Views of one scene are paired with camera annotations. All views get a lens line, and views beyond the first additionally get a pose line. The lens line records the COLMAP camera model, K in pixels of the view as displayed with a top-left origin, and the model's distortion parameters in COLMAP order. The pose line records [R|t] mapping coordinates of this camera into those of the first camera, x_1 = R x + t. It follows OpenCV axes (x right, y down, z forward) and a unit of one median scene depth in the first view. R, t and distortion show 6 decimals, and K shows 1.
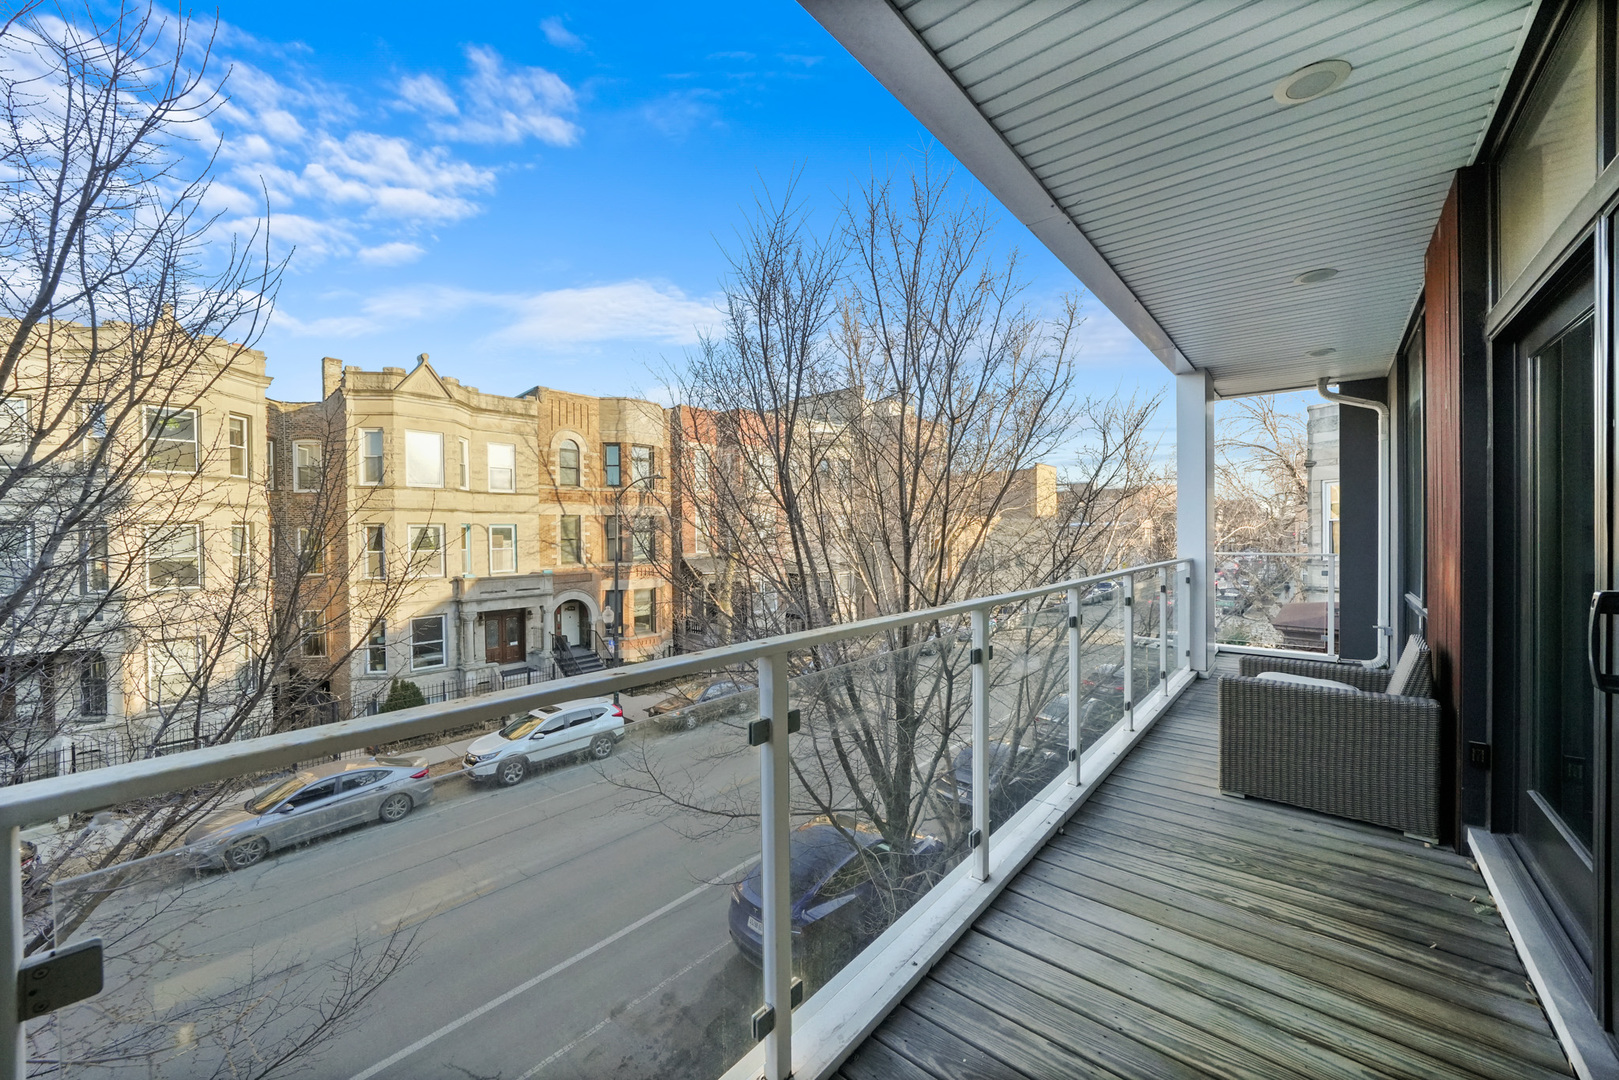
lens RADIAL K [[610.6, 0, 805.9], [0, 610.6, 542.2], [0, 0, 1]] dist [-0.005058, 0.000458]
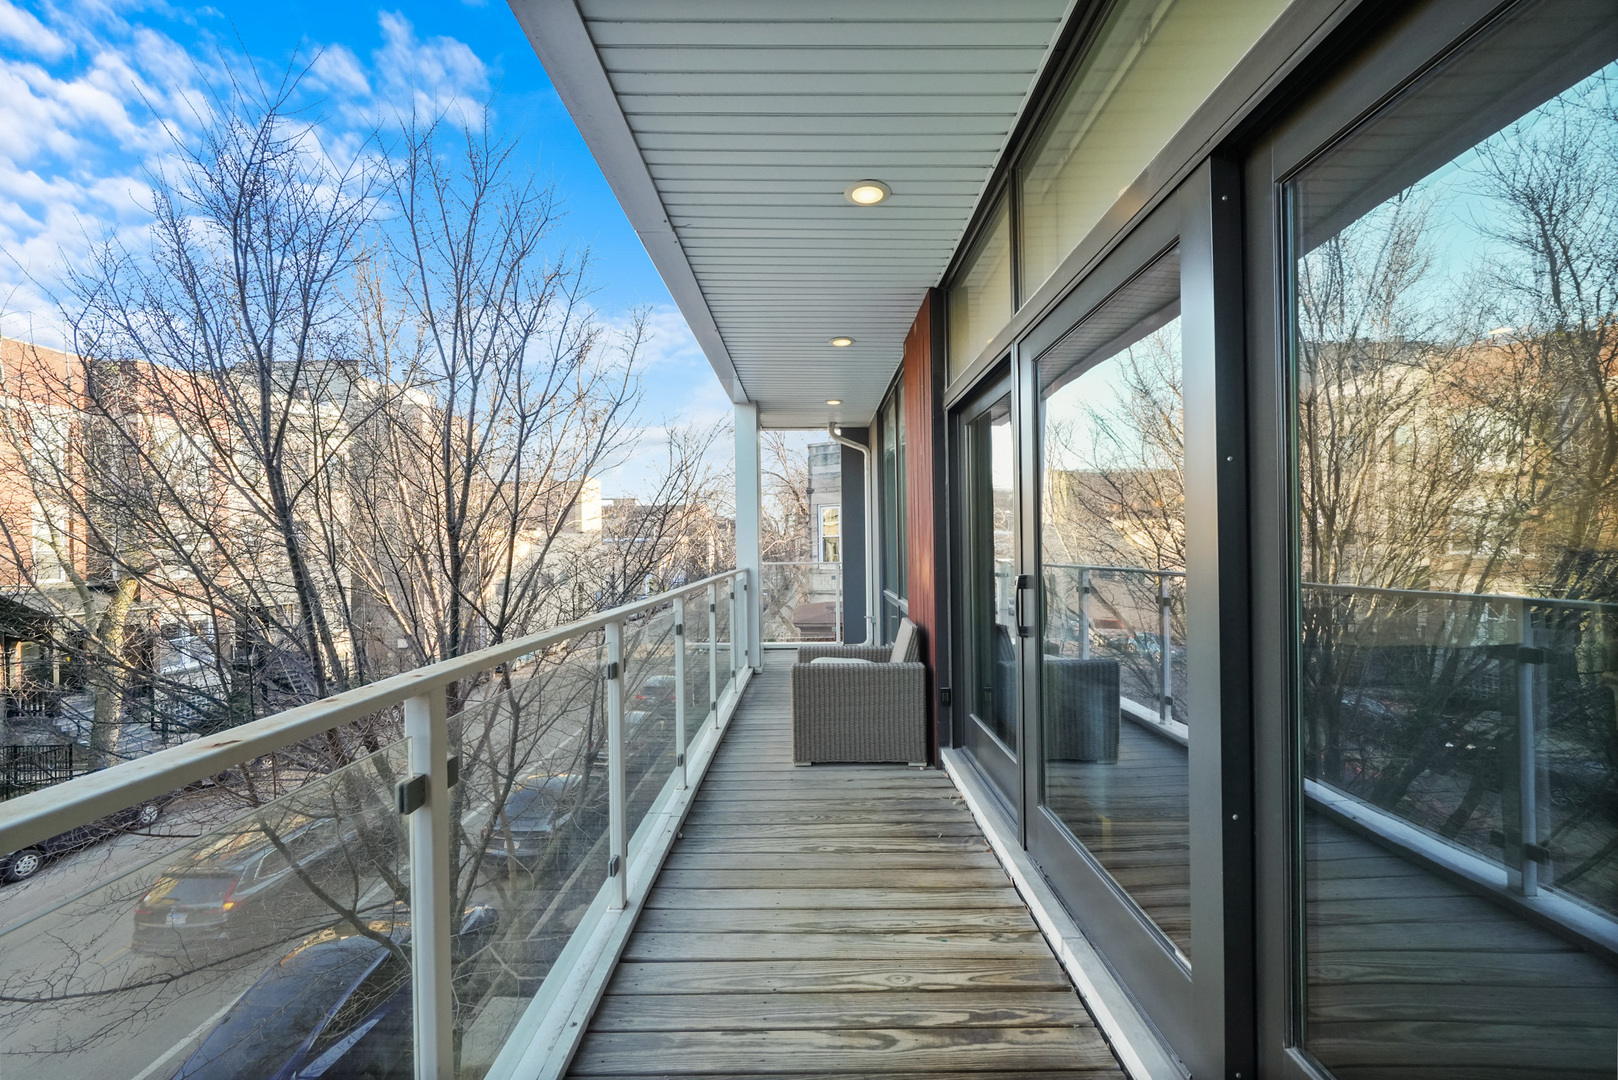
lens RADIAL K [[644.9, 0, 812.4], [0, 644.9, 545.7], [0, 0, 1]] dist [-0.000555, 0.000029]
pose [[0.761171, -0.001051, 0.648550, -0.105048], [0.013886, 0.999796, -0.014677, 0.009778], [-0.648402, 0.020177, 0.761031, 0.030711]]
